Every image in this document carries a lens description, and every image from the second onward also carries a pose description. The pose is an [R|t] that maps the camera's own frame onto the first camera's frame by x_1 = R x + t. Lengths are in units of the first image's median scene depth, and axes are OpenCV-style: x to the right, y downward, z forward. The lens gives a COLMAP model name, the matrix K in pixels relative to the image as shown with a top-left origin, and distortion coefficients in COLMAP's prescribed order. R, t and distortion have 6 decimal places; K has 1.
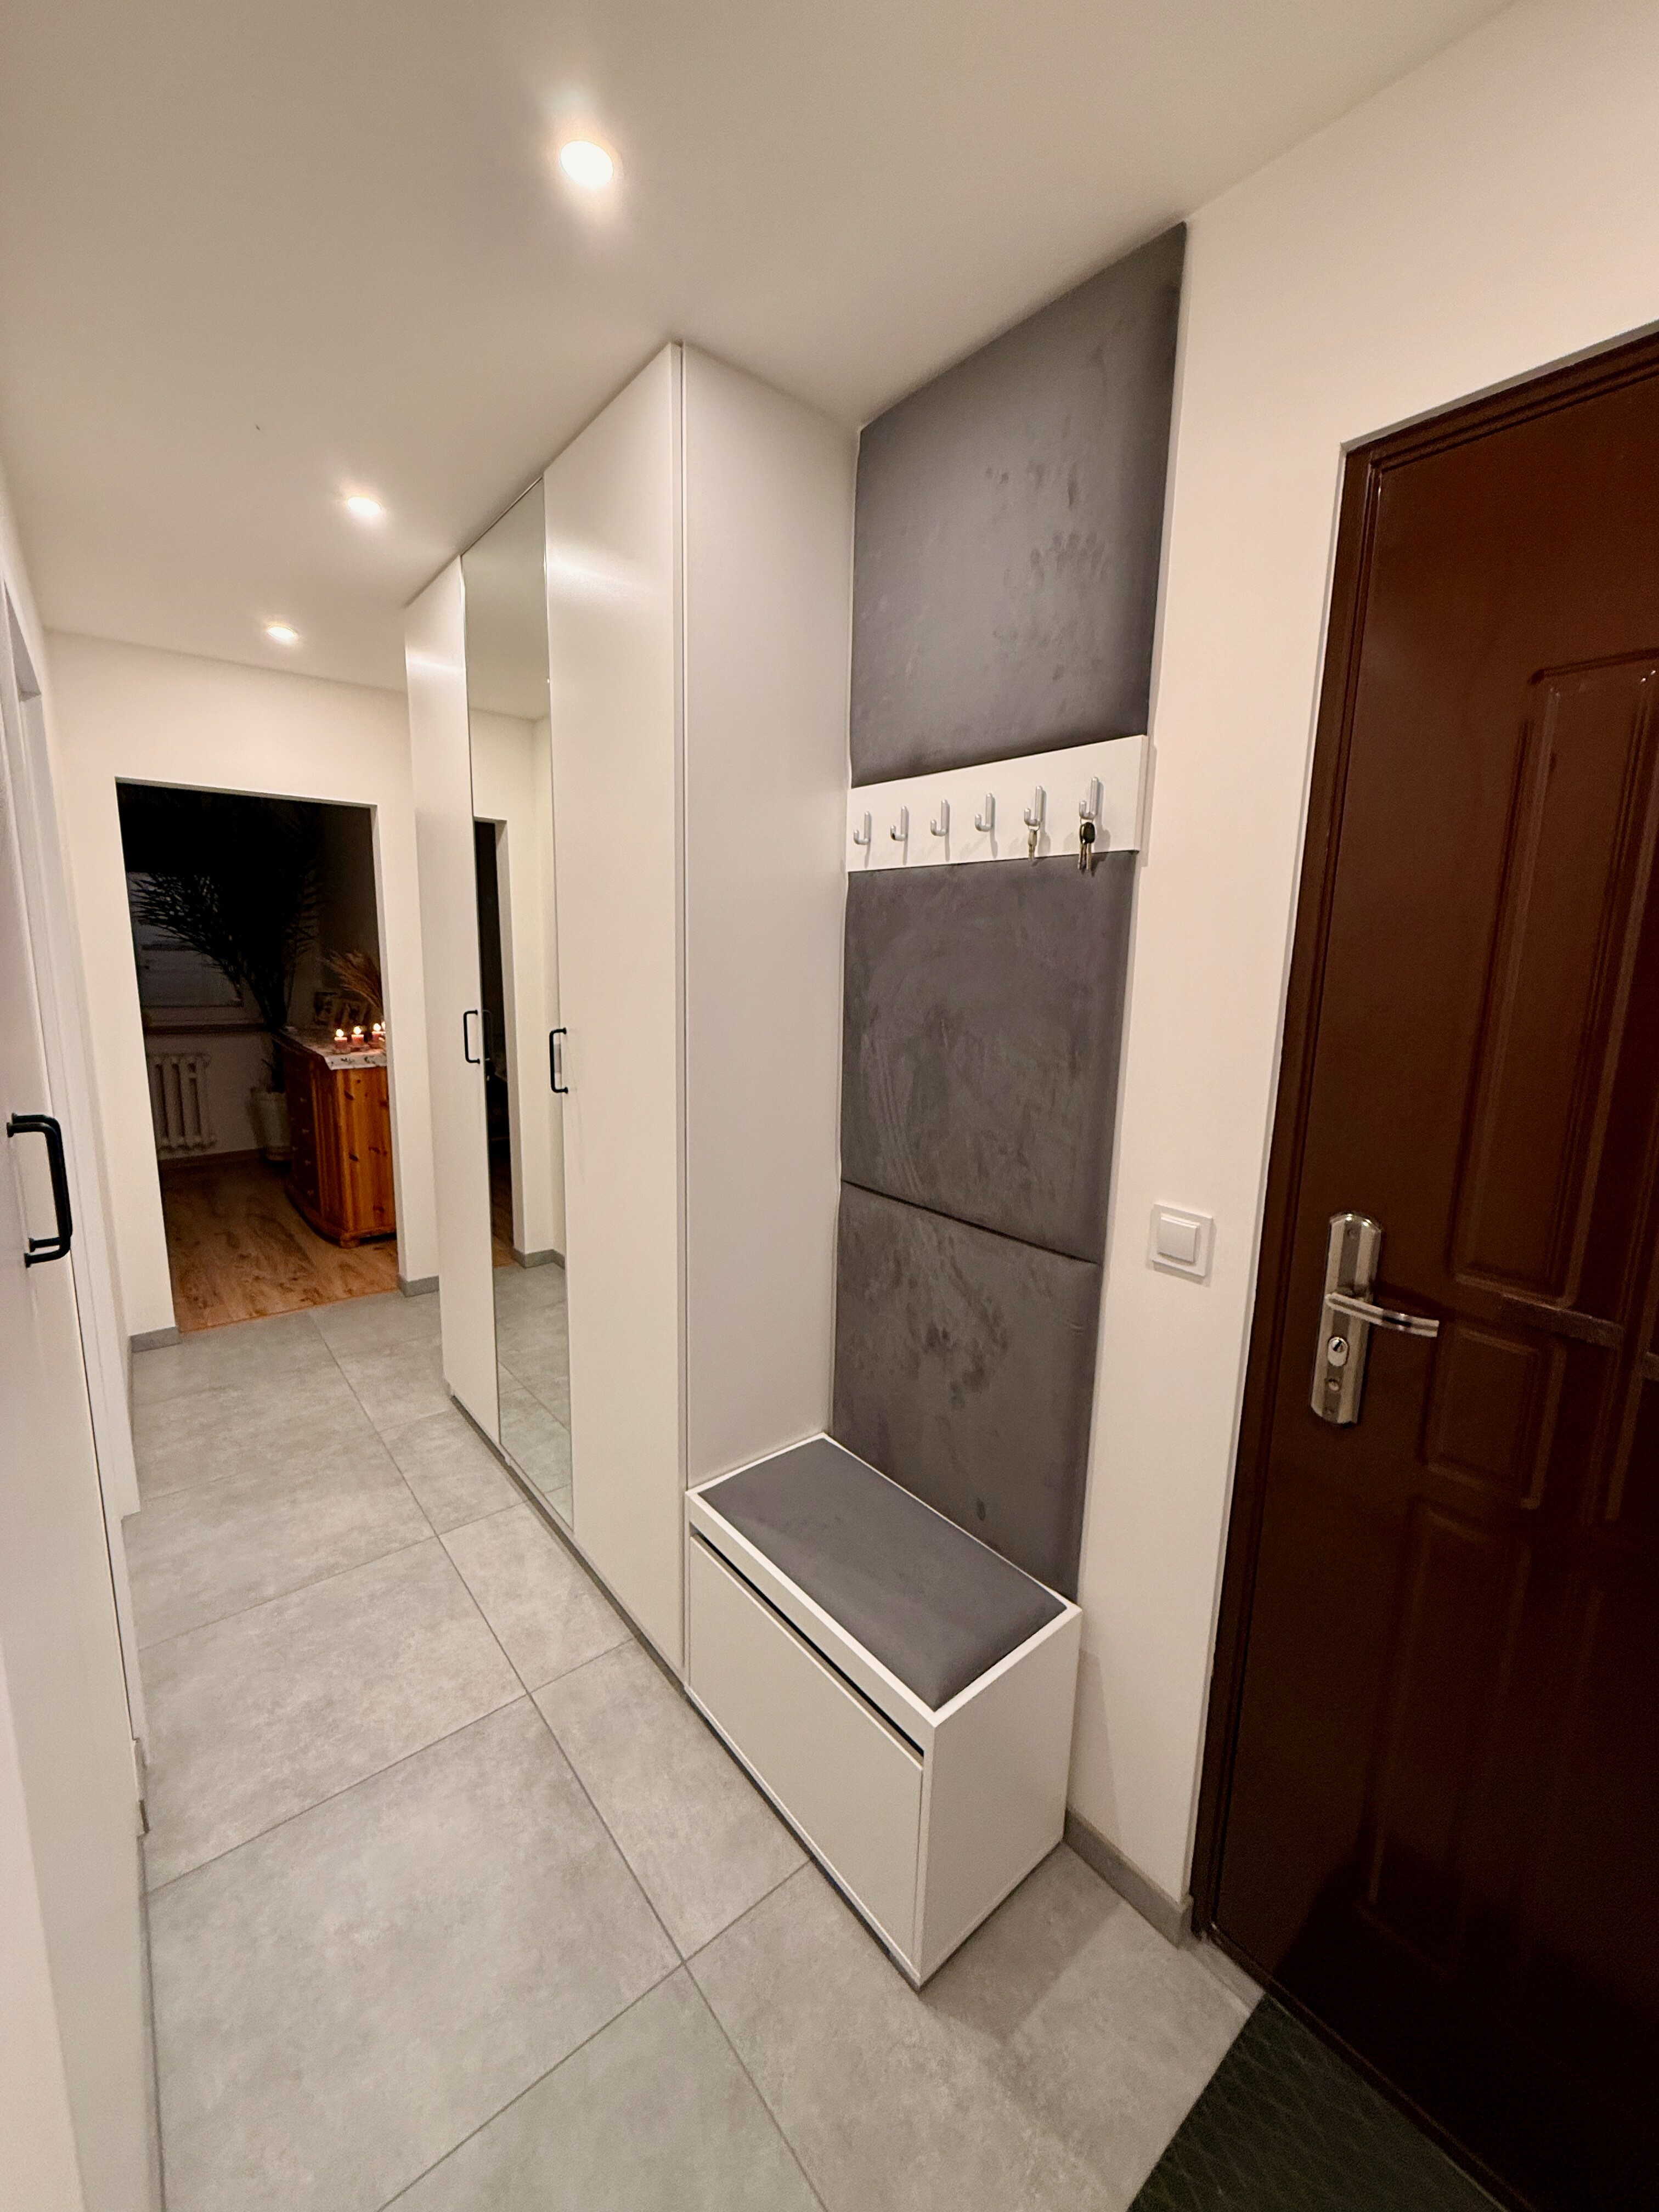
lens RADIAL K [[876.8, 0, 830.8], [0, 876.8, 1097.4], [0, 0, 1]] dist [-0.000098, -0.000154]
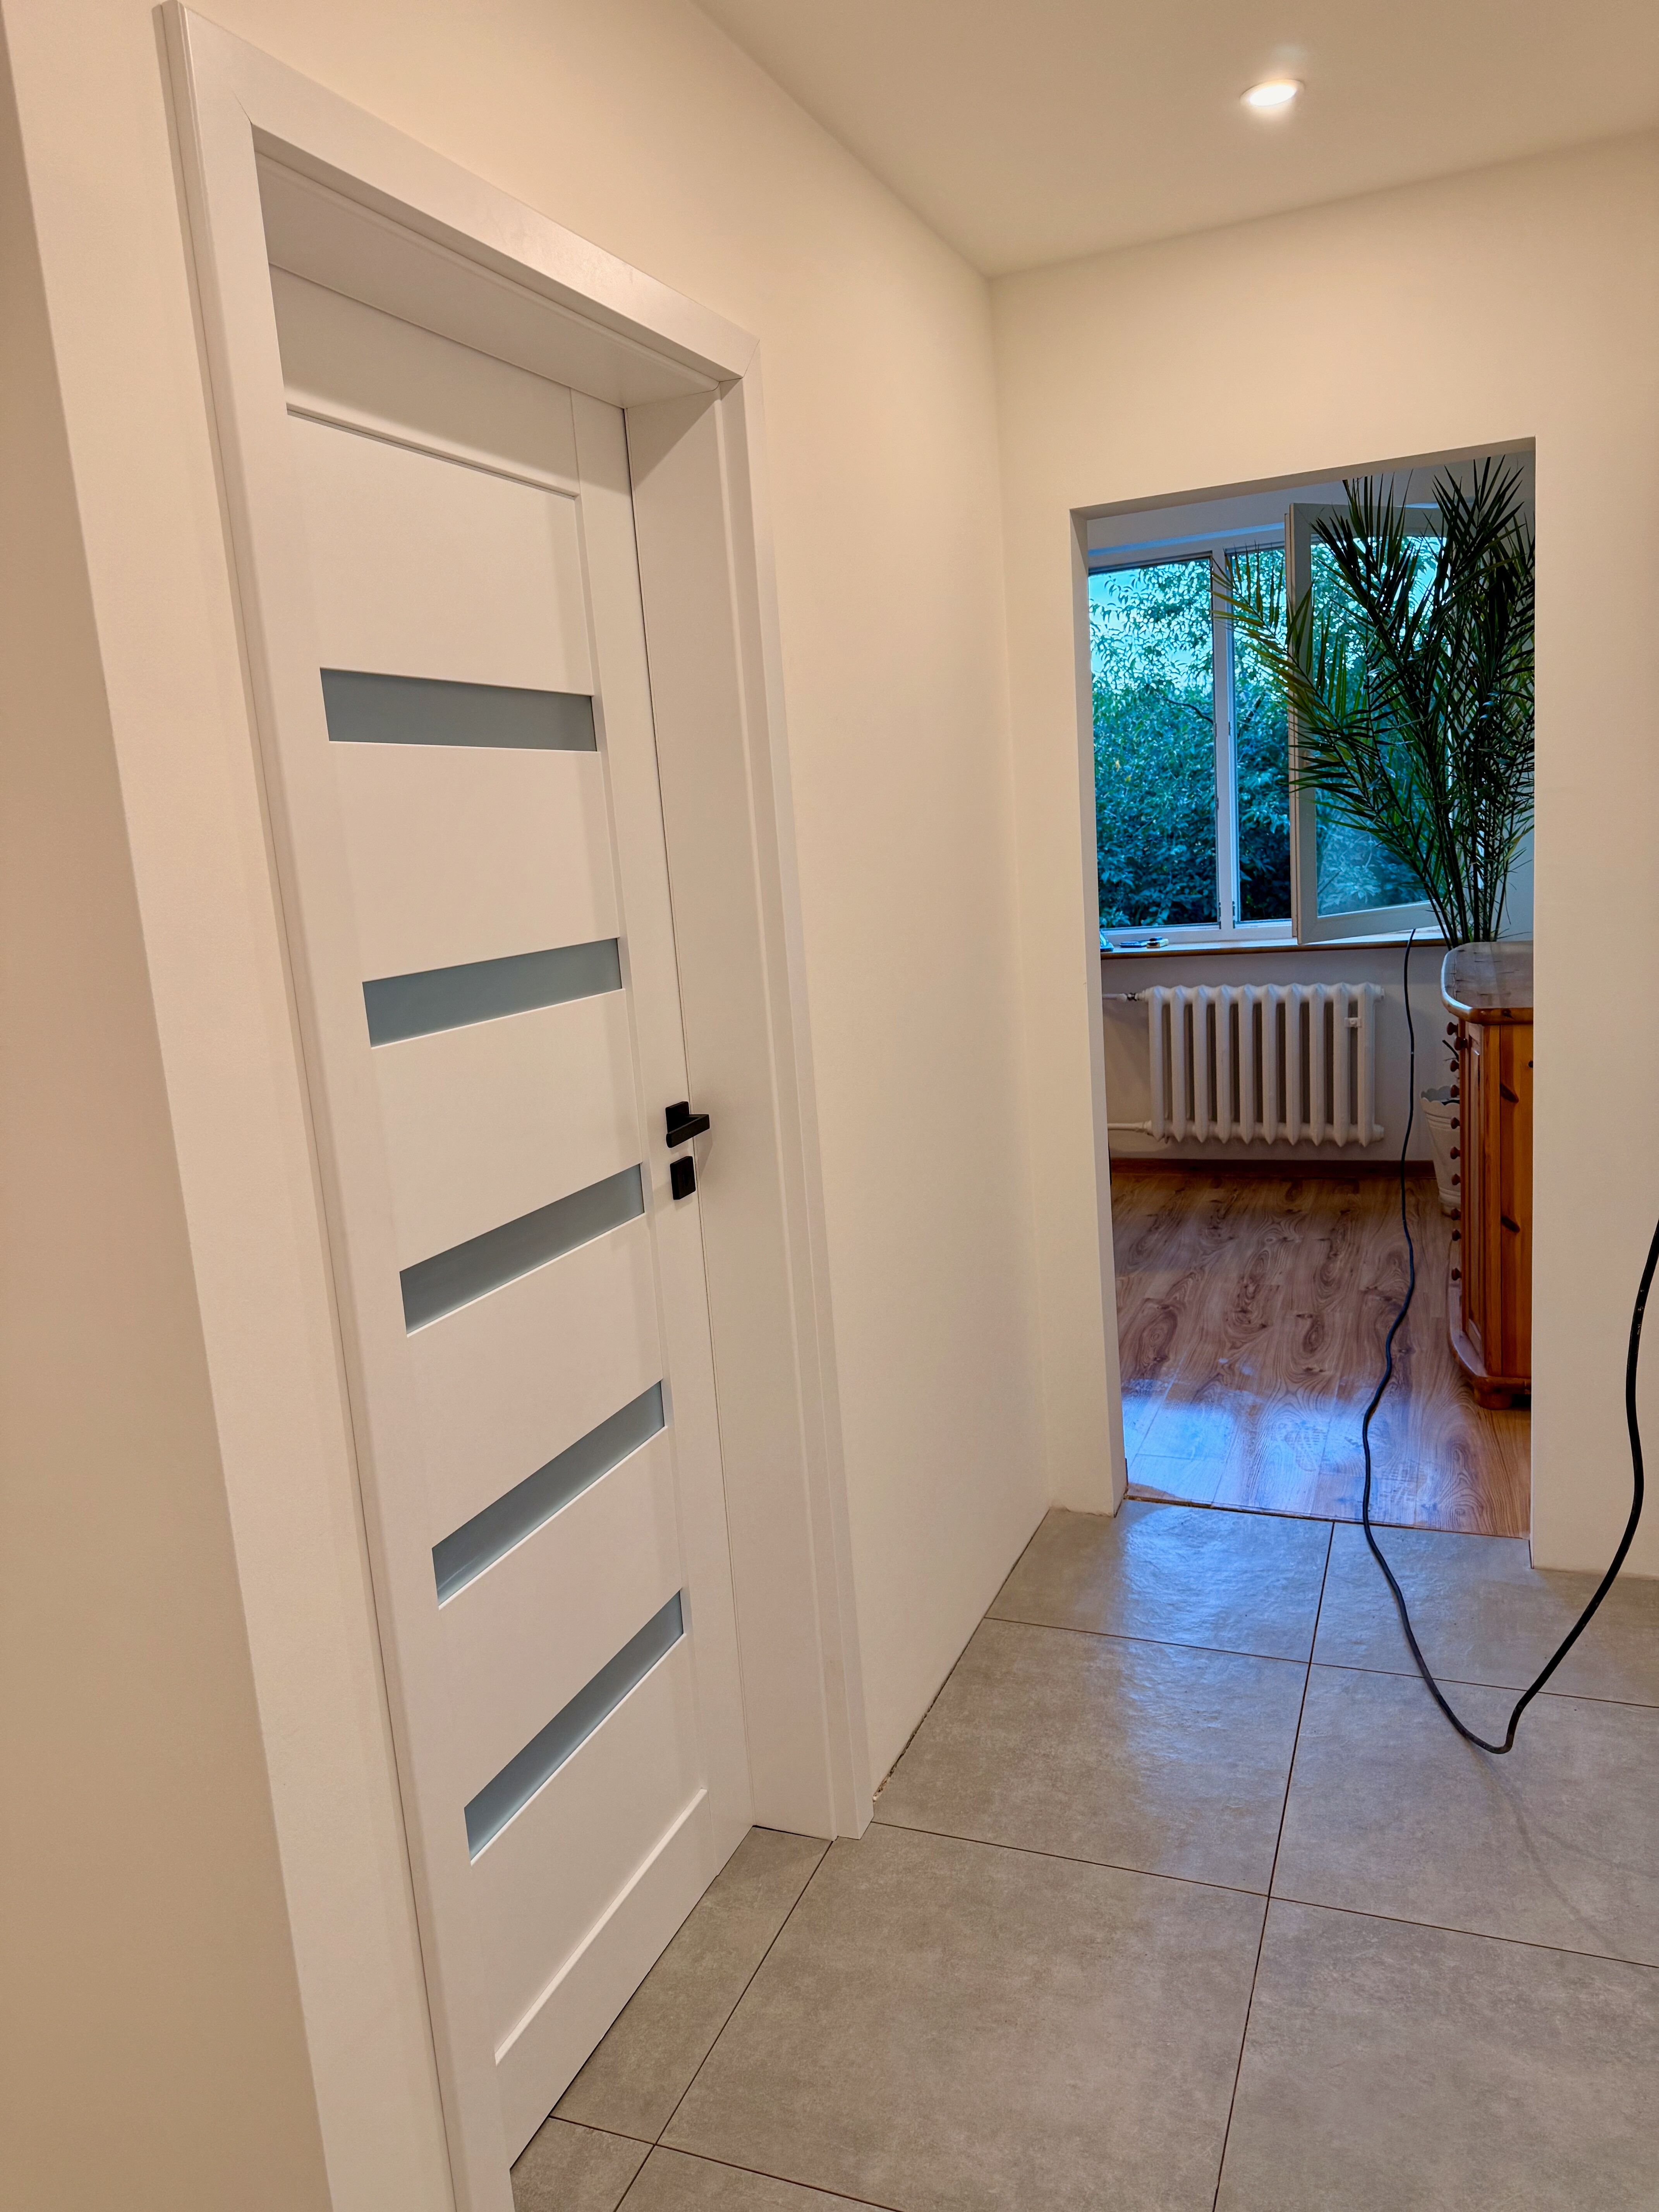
lens RADIAL K [[1563.6, 0, 819.3], [0, 1563.6, 1107.8], [0, 0, 1]] dist [0.023635, -0.034217]
pose [[0.469797, 0.099292, -0.877173, 0.034981], [-0.062564, 0.994901, 0.079110, -0.077525], [0.880555, 0.017714, 0.473613, 0.558115]]
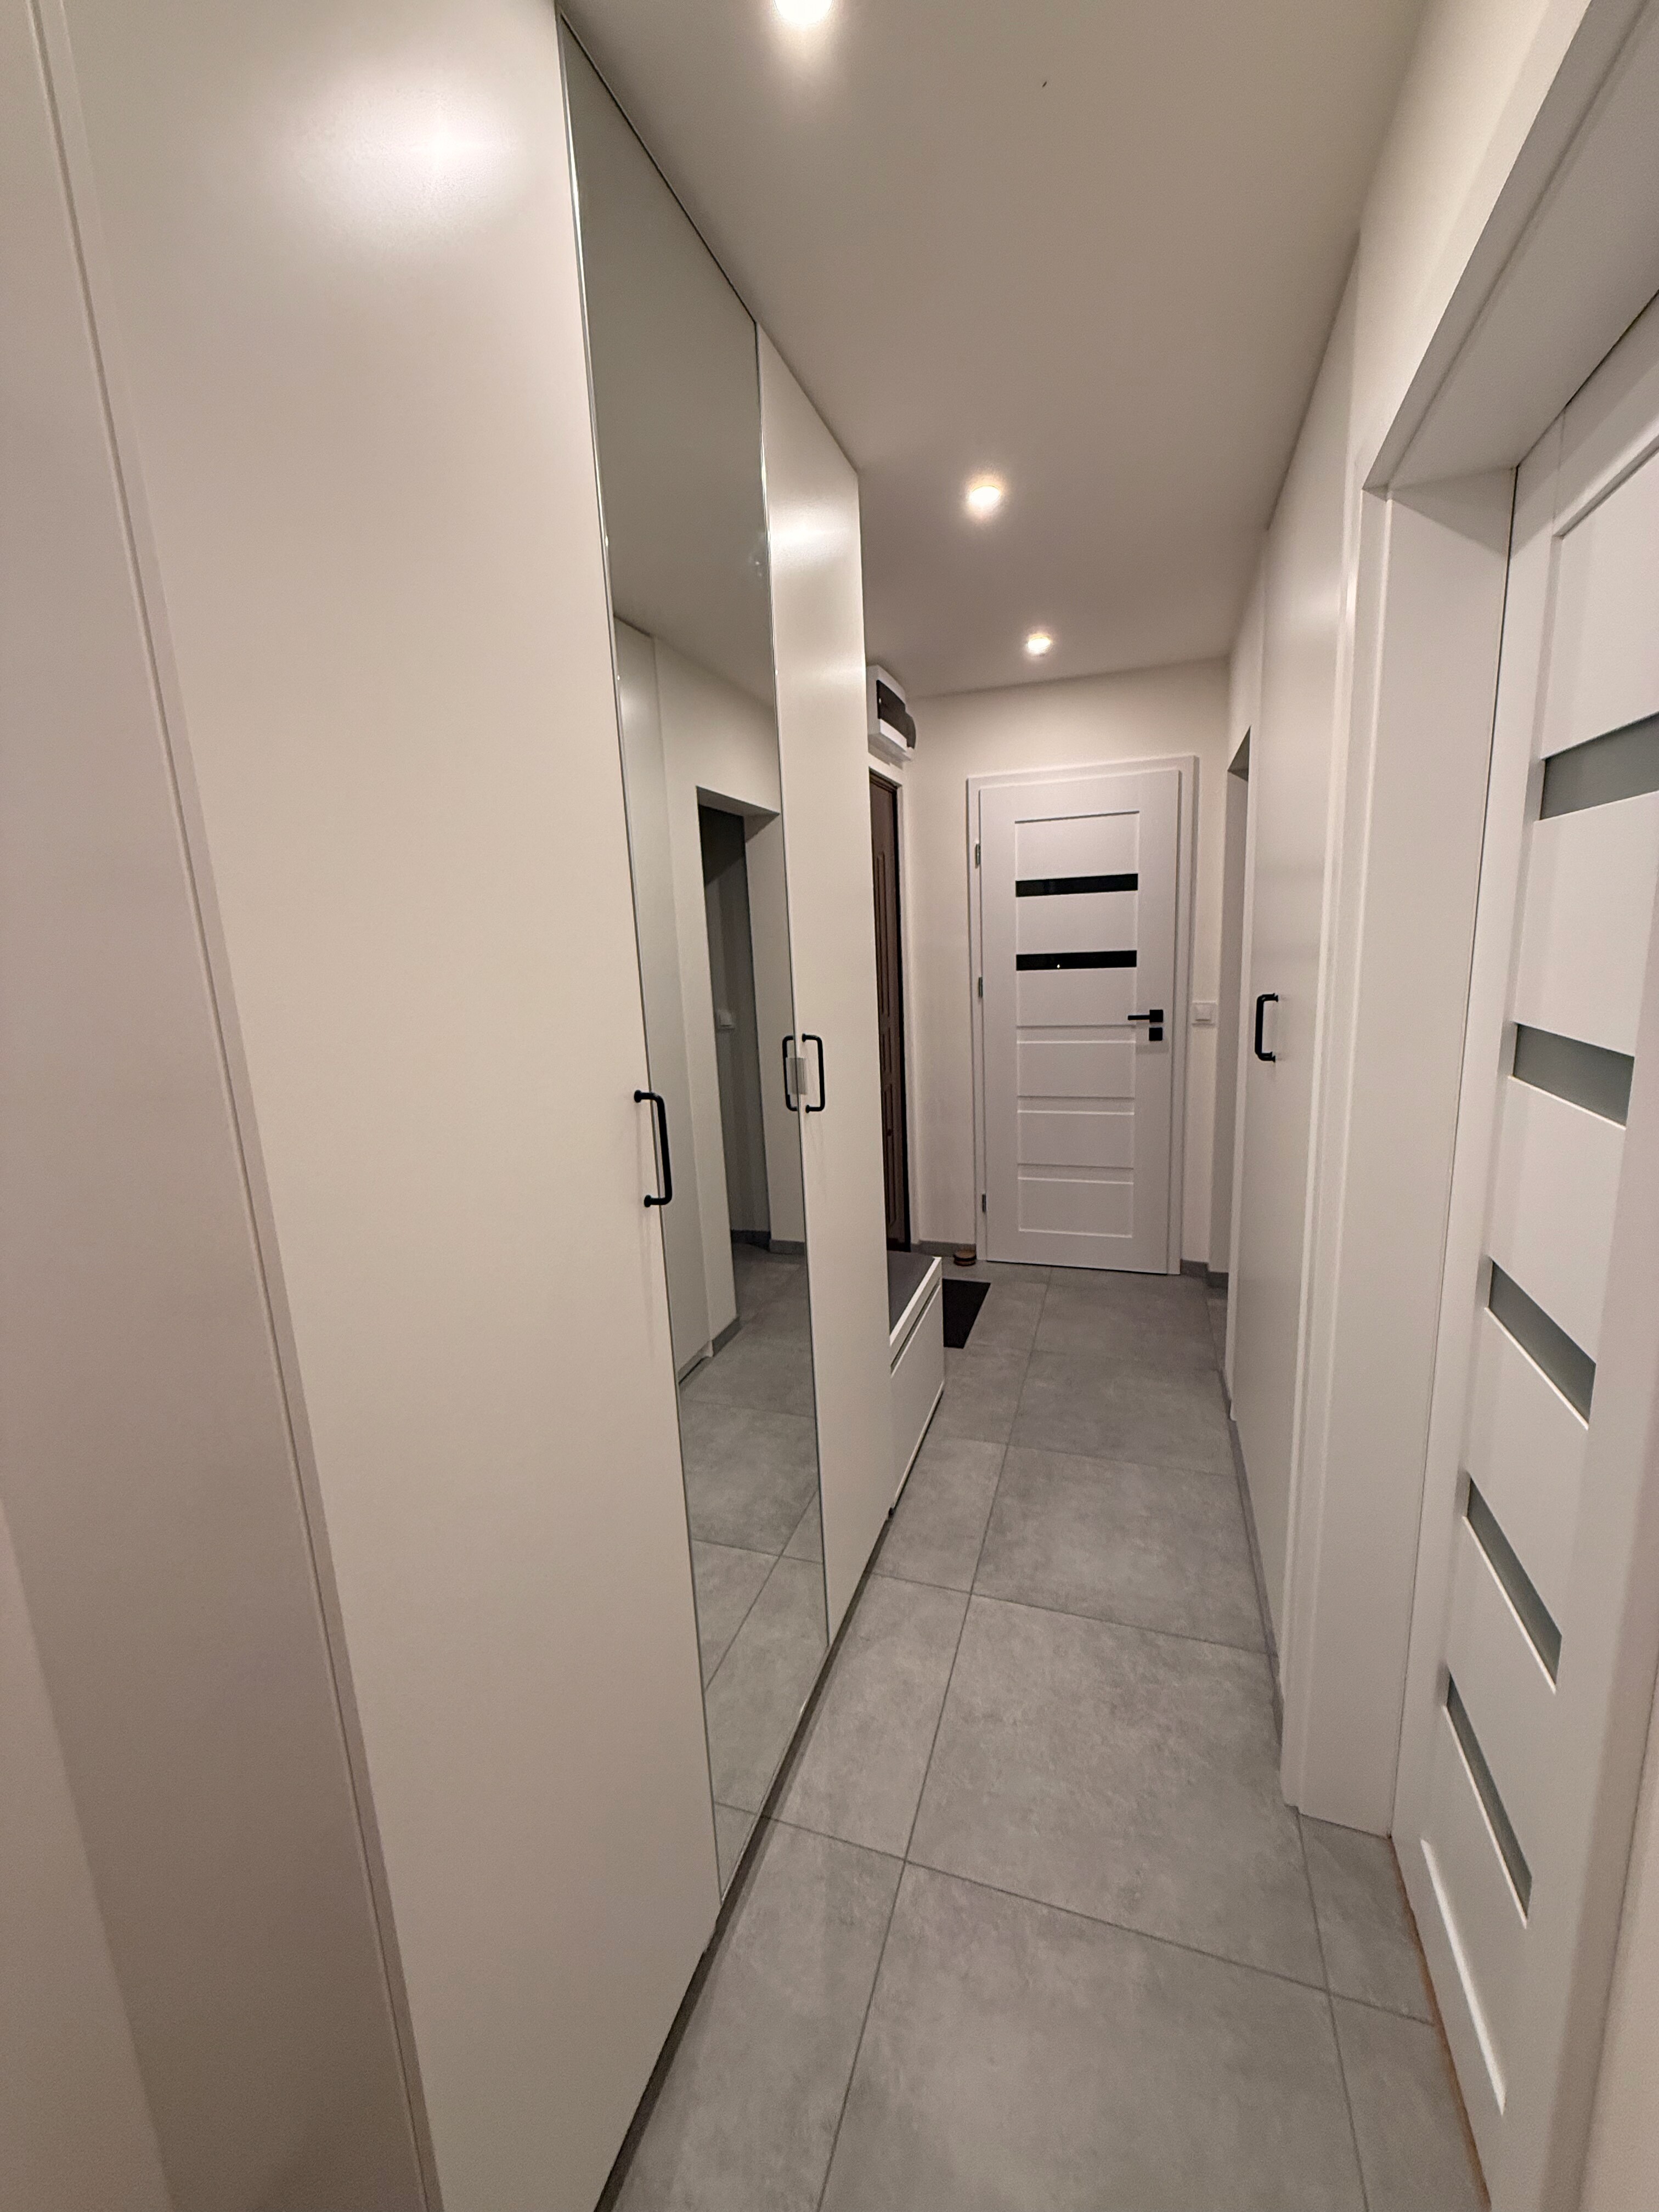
lens RADIAL K [[876.8, 0, 831.3], [0, 876.8, 1101.8], [0, 0, 1]] dist [-0.000098, -0.000154]
pose [[-0.519342, -0.157627, 0.839904, -0.954067], [0.177991, 0.941334, 0.286721, -0.235102], [-0.835825, 0.298402, -0.460818, 1.284580]]
